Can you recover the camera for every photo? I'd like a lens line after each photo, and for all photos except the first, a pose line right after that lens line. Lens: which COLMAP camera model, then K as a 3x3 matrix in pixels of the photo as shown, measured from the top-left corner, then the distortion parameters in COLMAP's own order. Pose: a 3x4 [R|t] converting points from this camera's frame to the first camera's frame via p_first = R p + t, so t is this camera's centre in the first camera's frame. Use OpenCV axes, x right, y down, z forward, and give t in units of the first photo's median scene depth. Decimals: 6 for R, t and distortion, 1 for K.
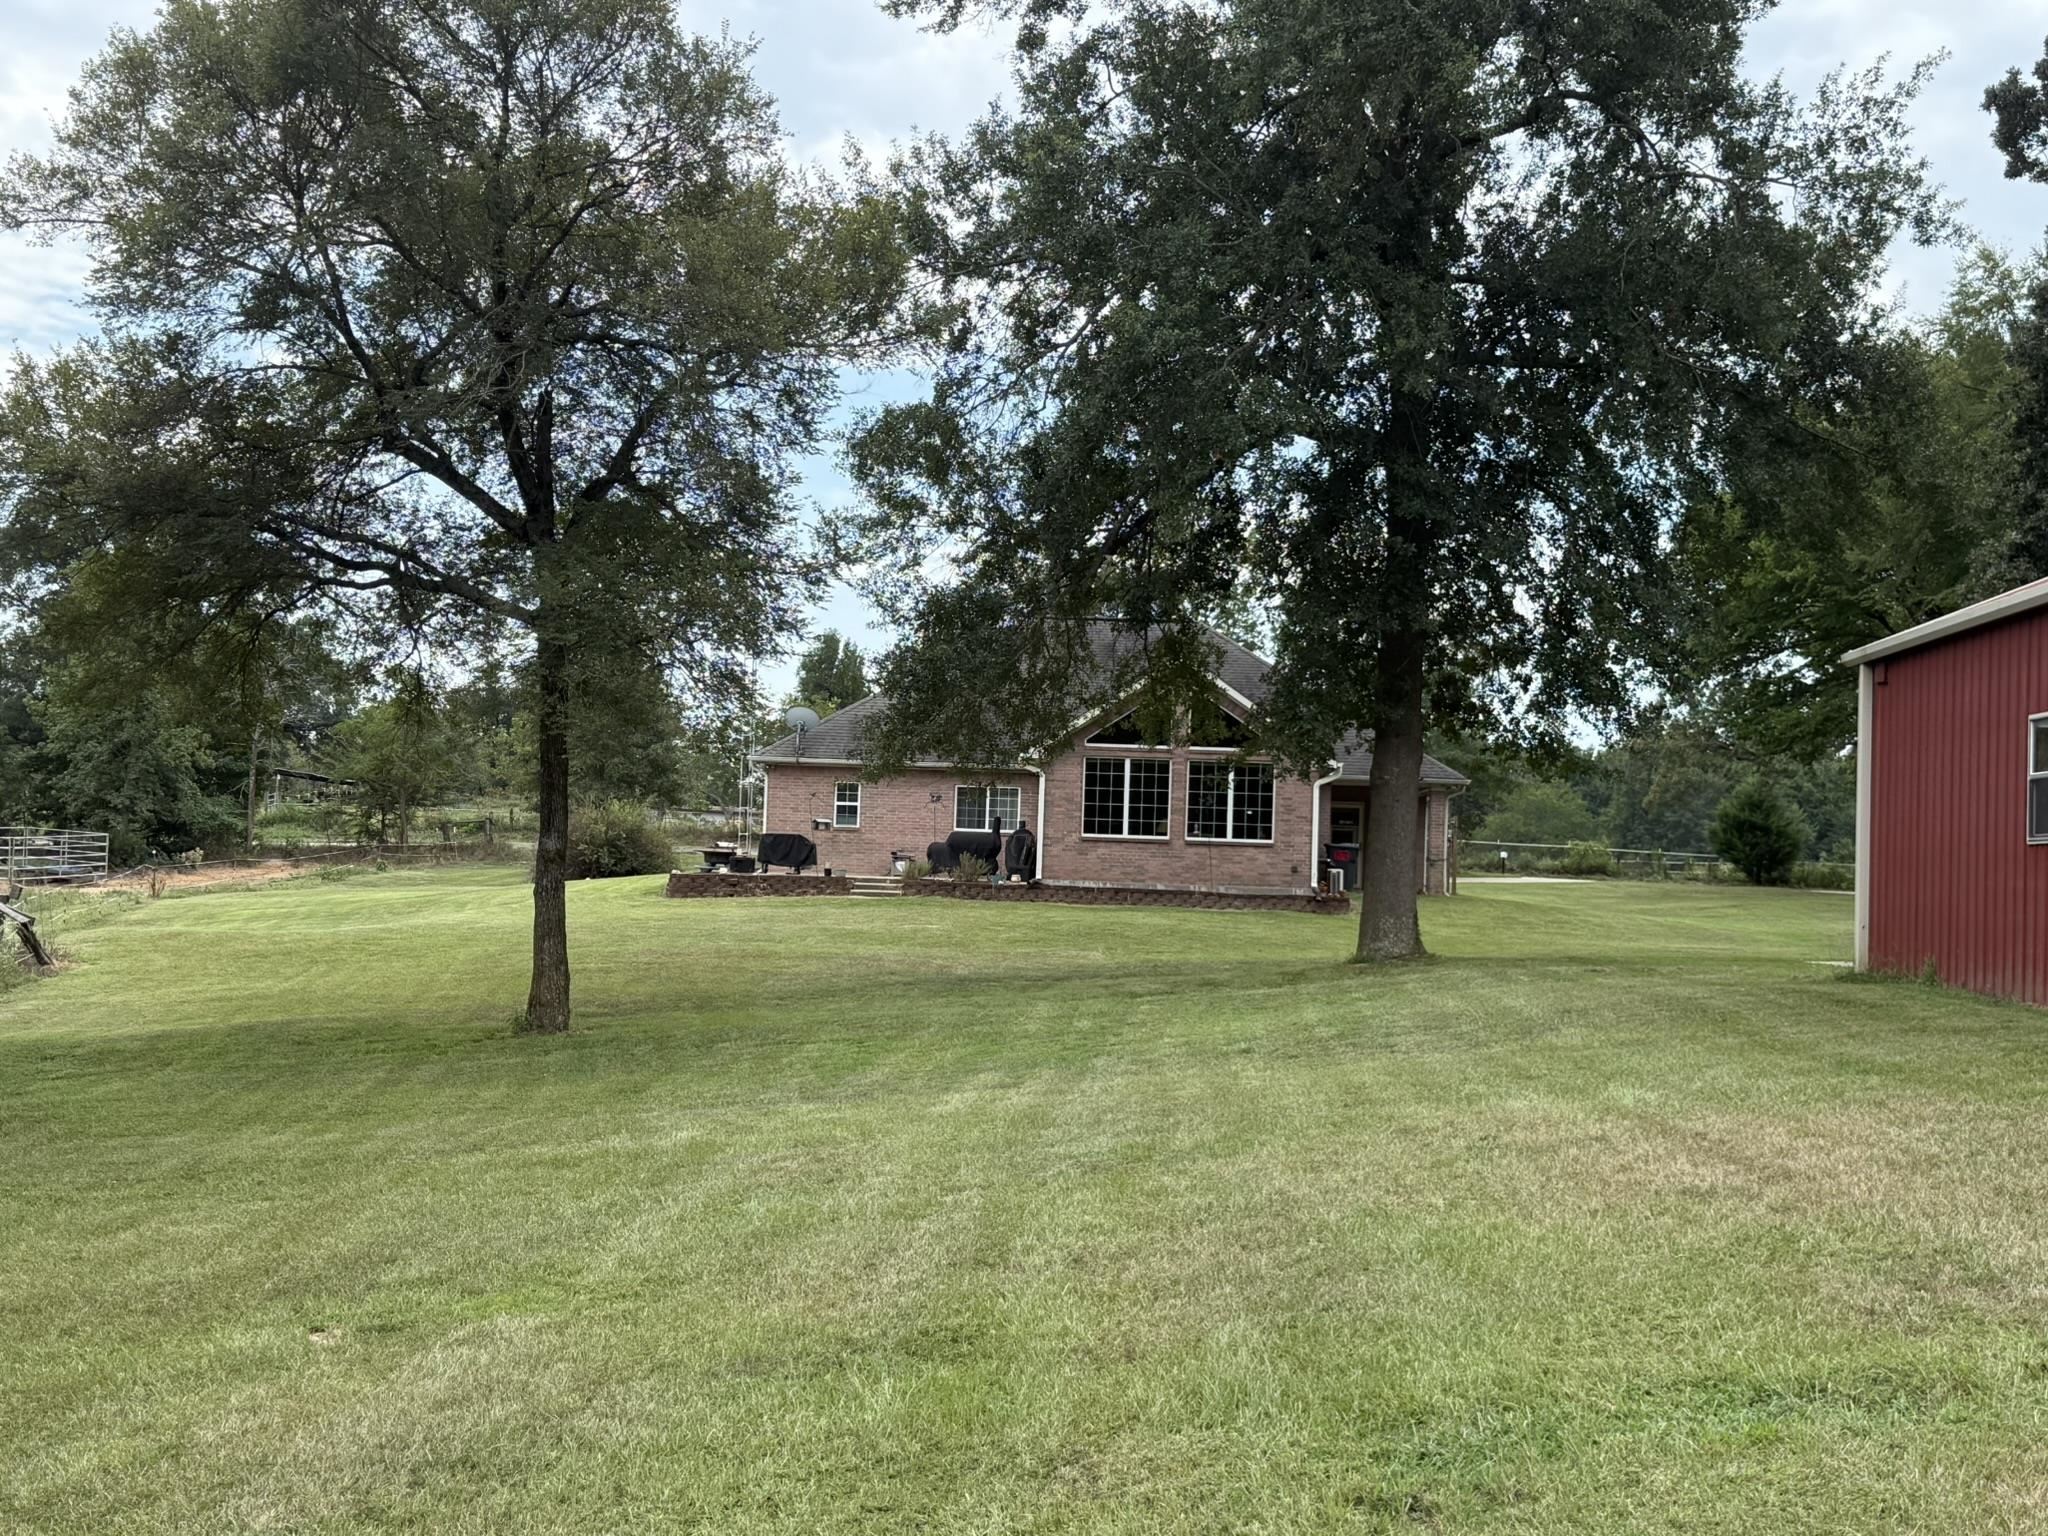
lens RADIAL K [[2654.0, 0, 1019.1], [0, 2654.0, 772.8], [0, 0, 1]] dist [0.115198, 0.000000]
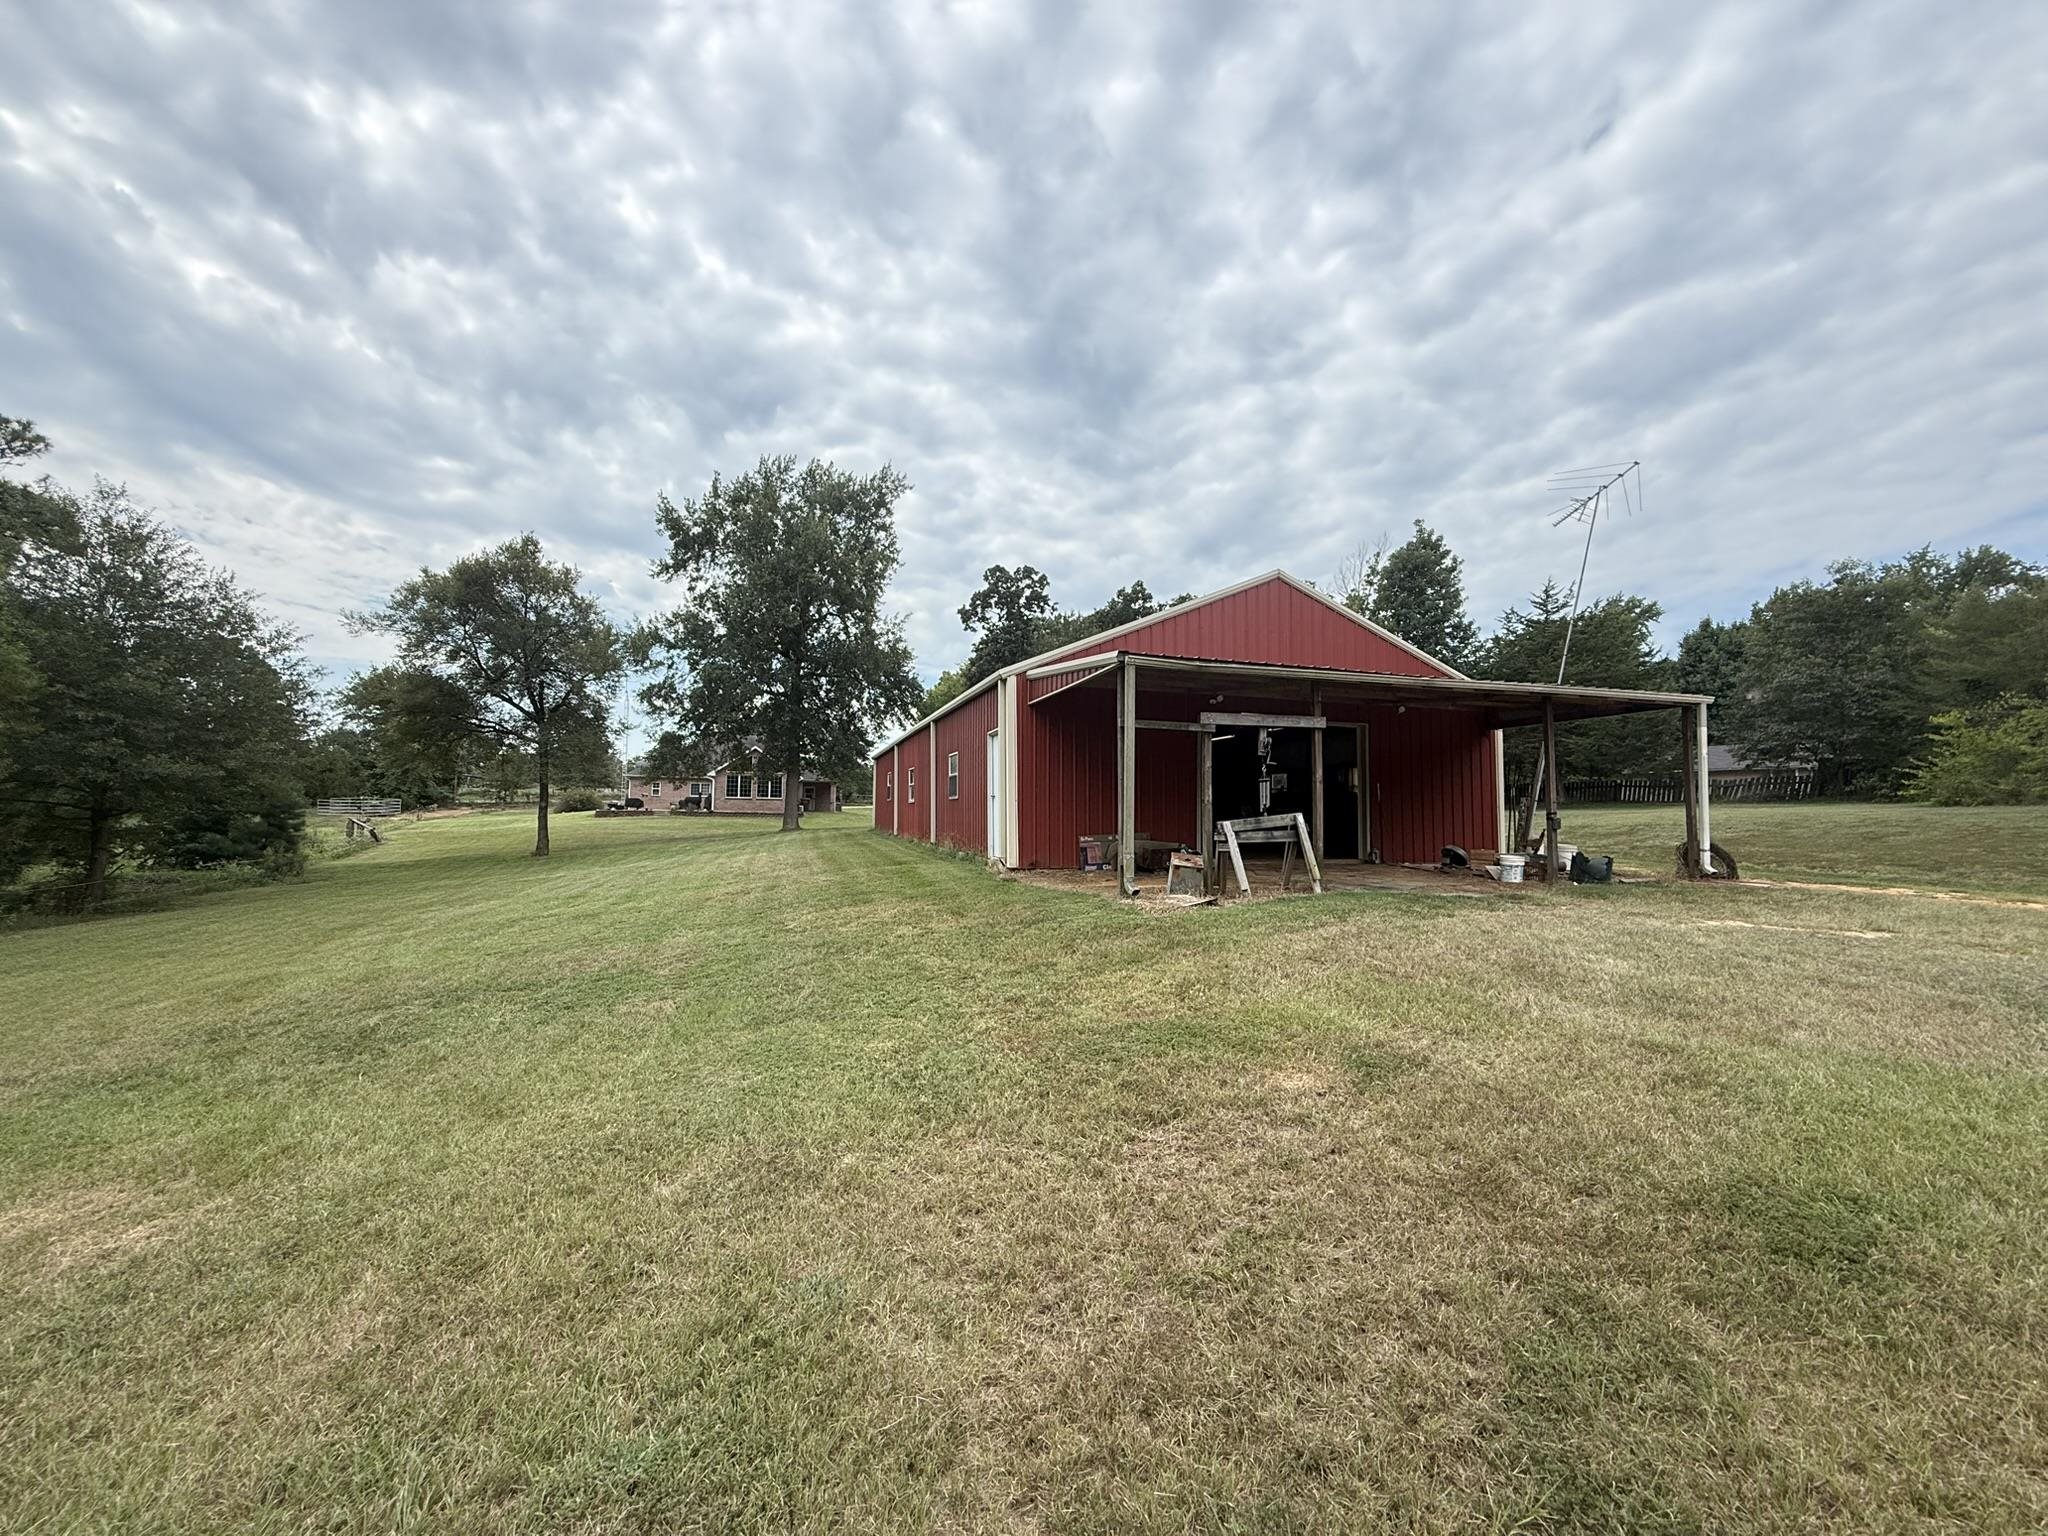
lens RADIAL K [[815.9, 0, 1016.7], [0, 815.9, 764.5], [0, 0, 1]] dist [0.004412, -0.001007]
pose [[0.949461, -0.002444, 0.313877, 0.051249], [0.005623, 0.999942, -0.009223, -0.007897], [-0.313836, 0.010522, 0.949419, -0.153545]]
